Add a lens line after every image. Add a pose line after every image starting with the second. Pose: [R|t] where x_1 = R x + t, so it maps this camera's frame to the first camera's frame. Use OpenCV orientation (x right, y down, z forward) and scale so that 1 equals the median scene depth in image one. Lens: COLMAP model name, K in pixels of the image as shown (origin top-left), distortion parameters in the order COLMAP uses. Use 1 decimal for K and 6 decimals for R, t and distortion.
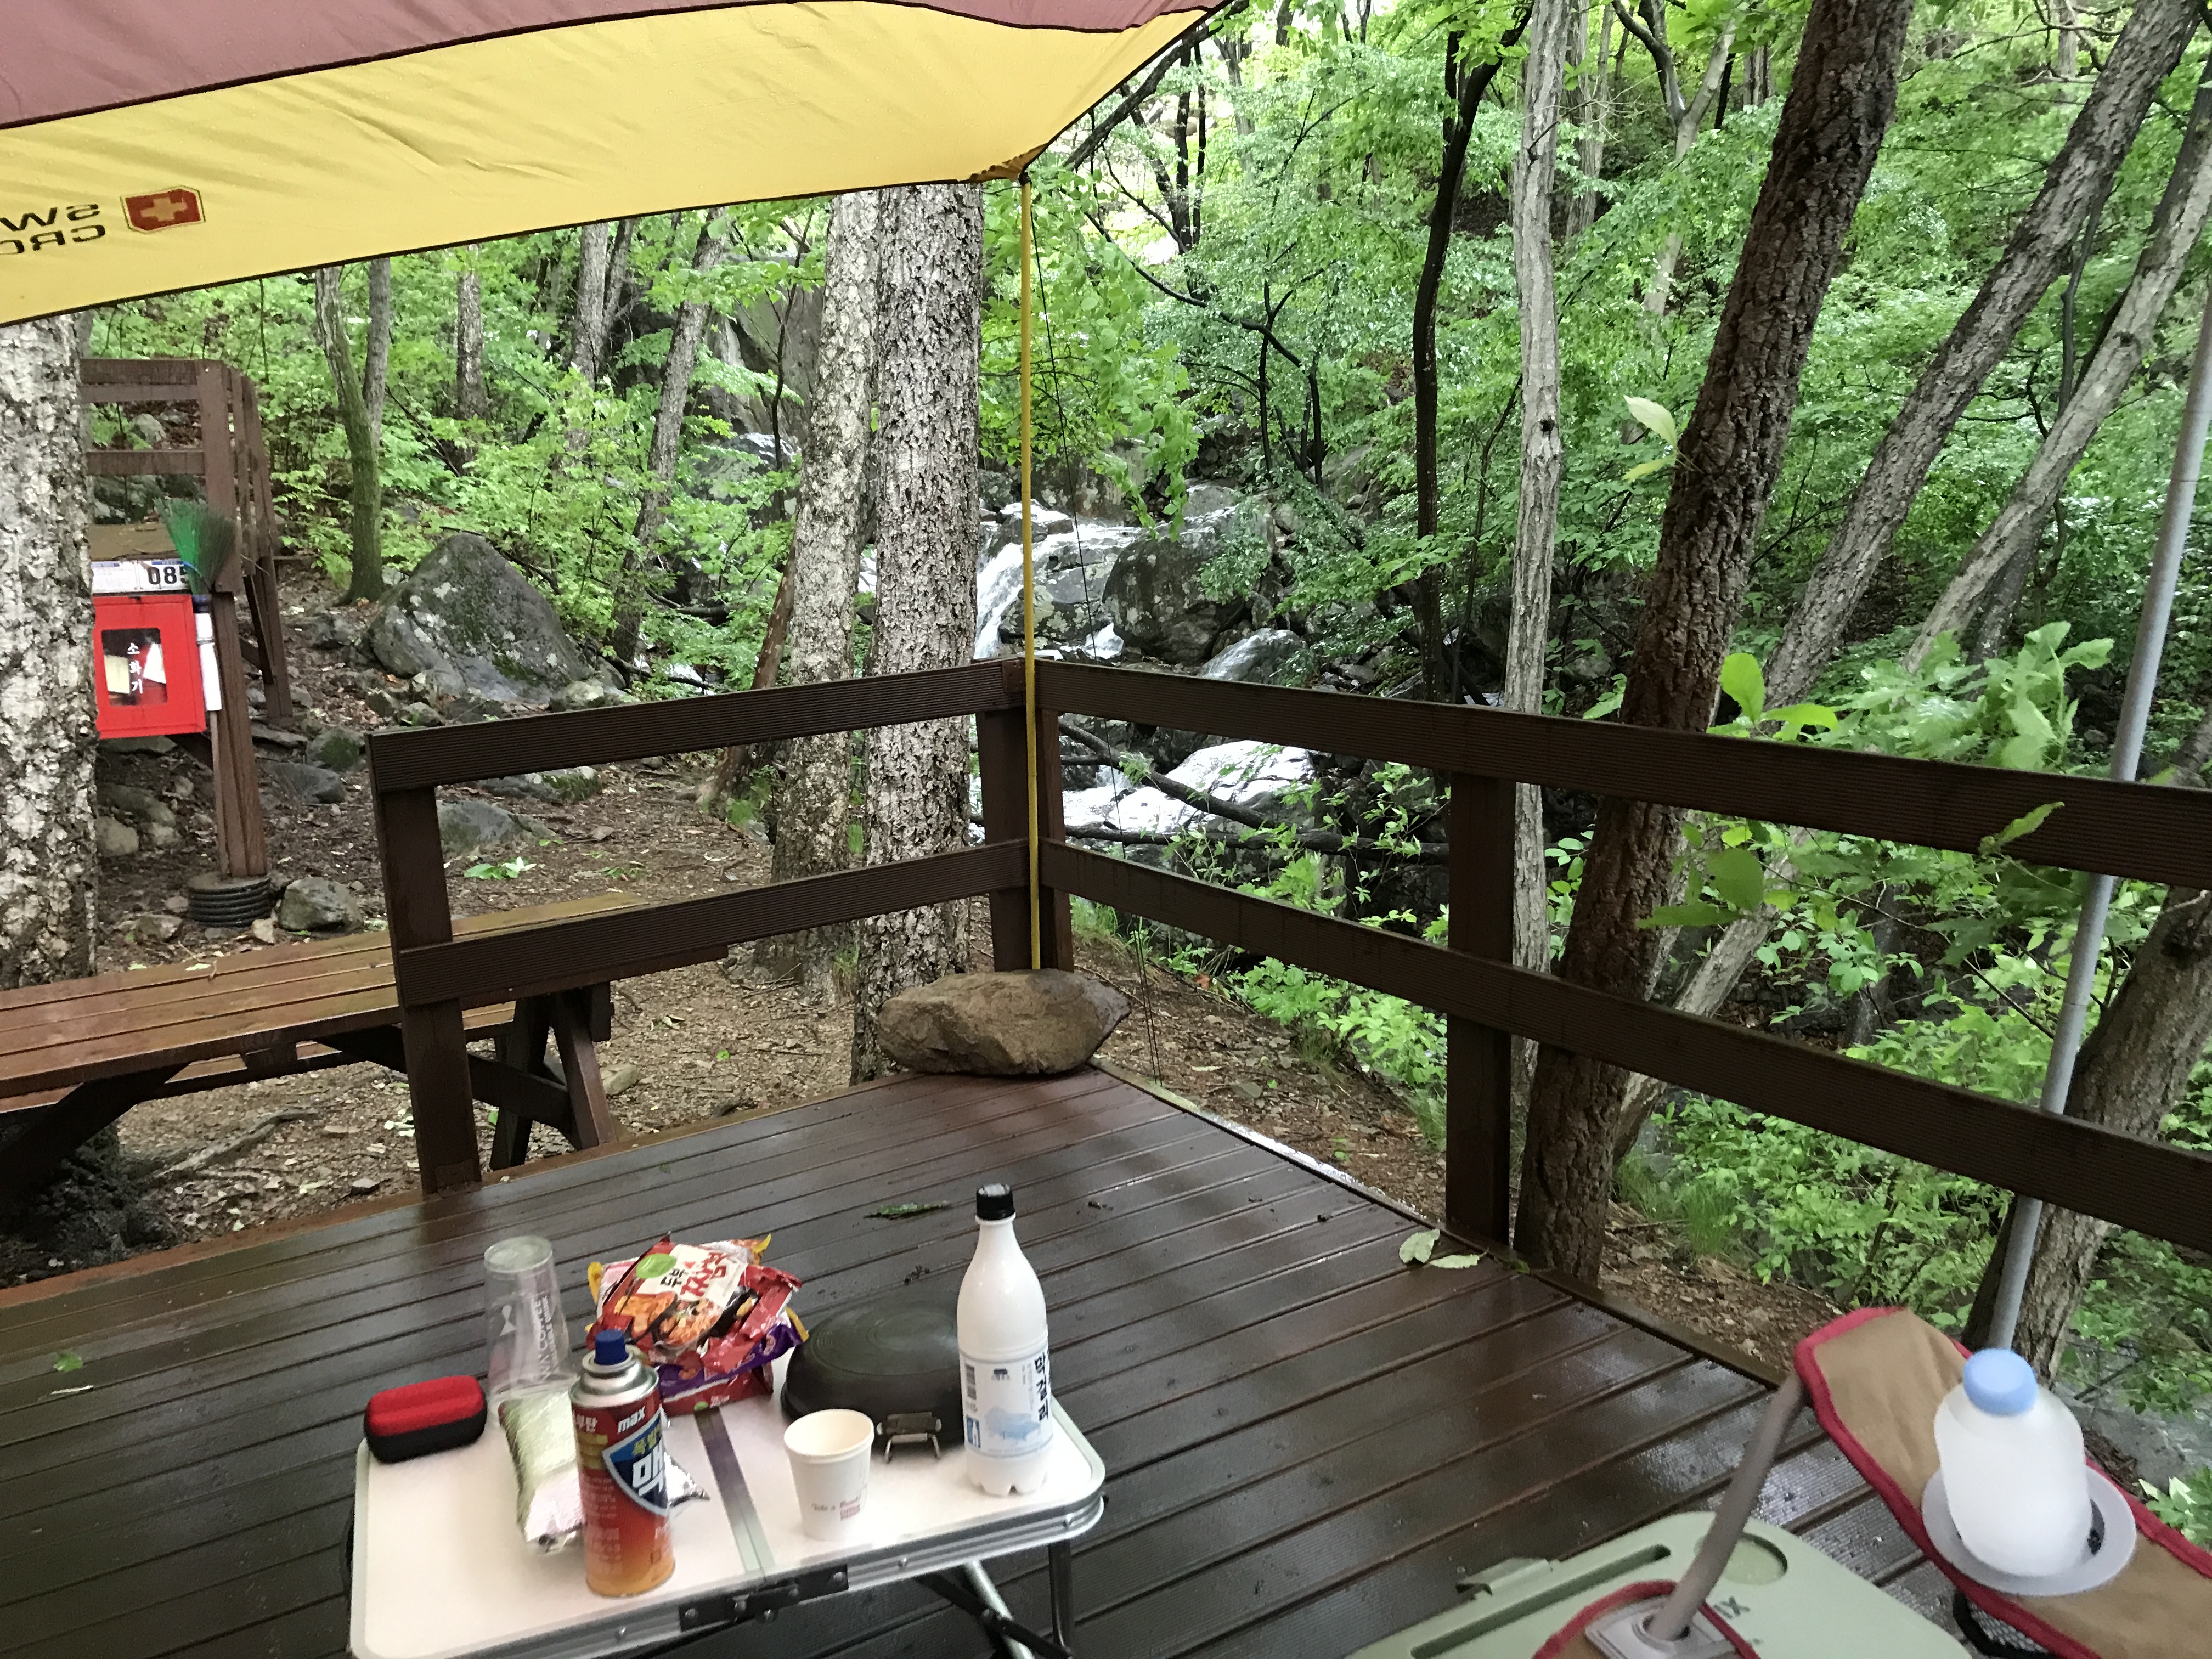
lens RADIAL K [[1814.4, 0, 1106.0], [0, 1814.4, 829.5], [0, 0, 1]] dist [0.006293, -0.001882]
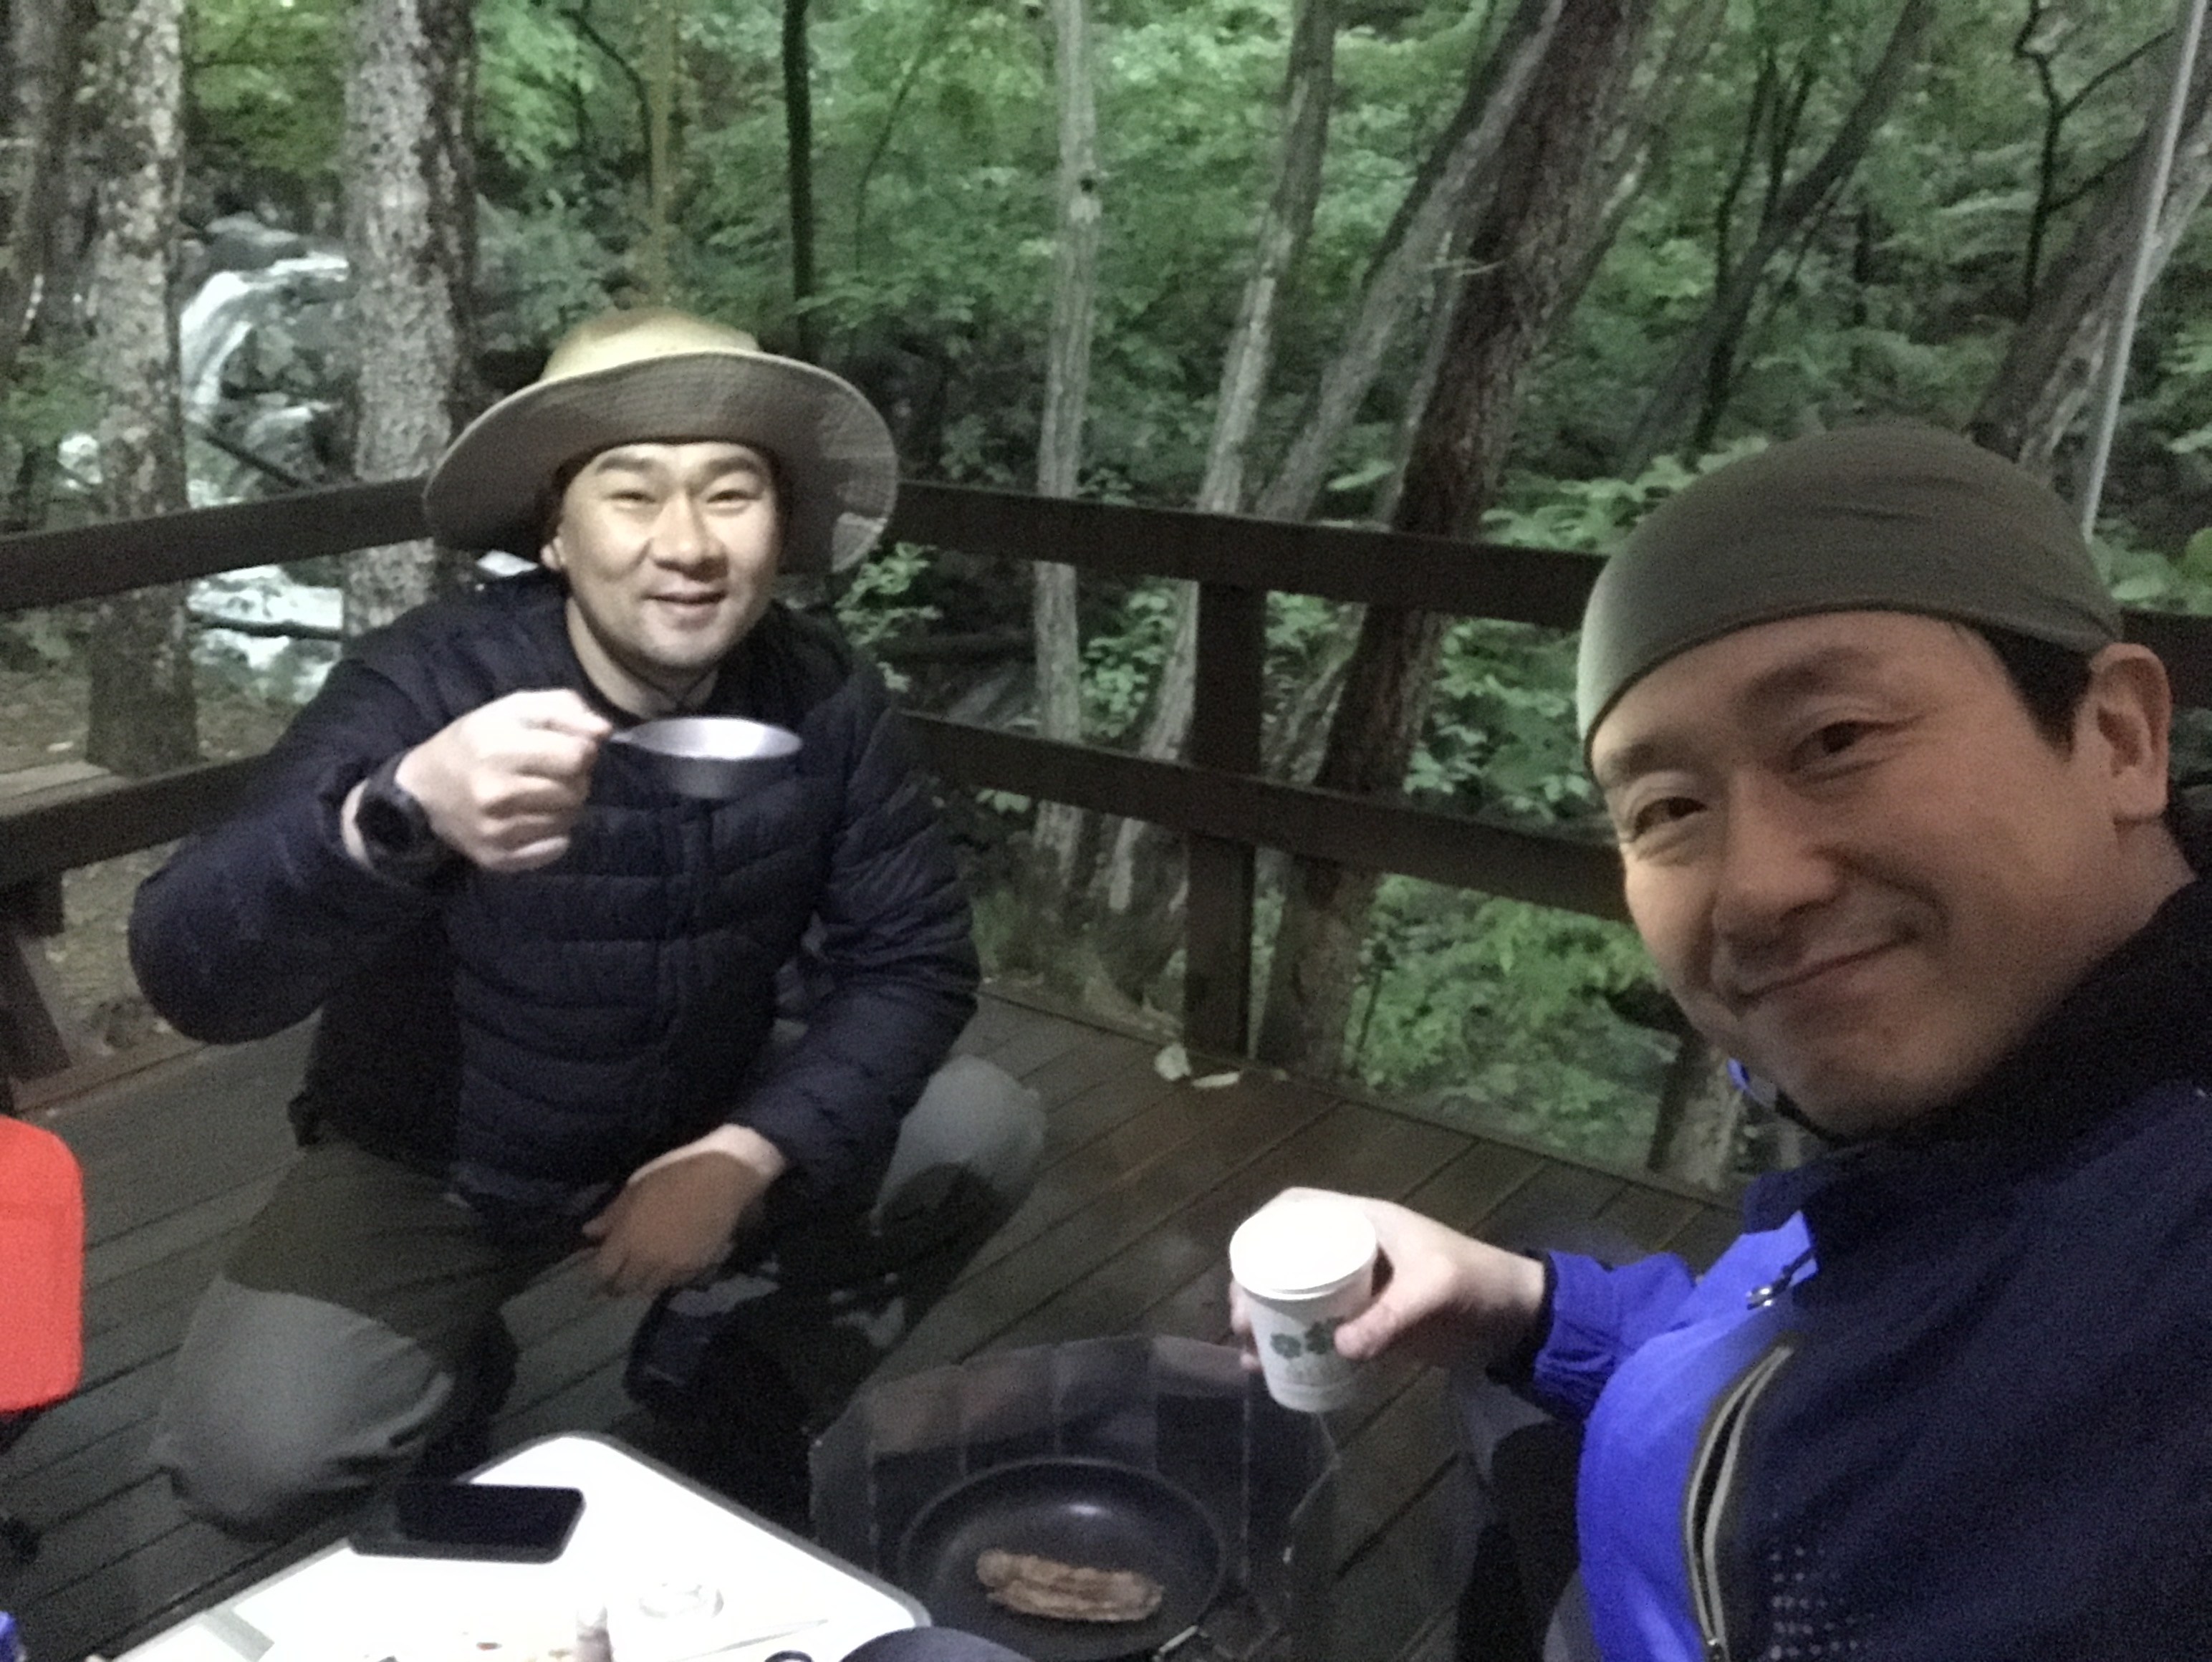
lens RADIAL K [[2063.1, 0, 1106.0], [0, 2063.1, 831.0], [0, 0, 1]] dist [0.131580, -0.290311]
pose [[0.932474, -0.064573, 0.355418, -0.135401], [0.028036, 0.993862, 0.107011, -0.010328], [-0.360146, -0.089821, 0.928562, -0.006106]]
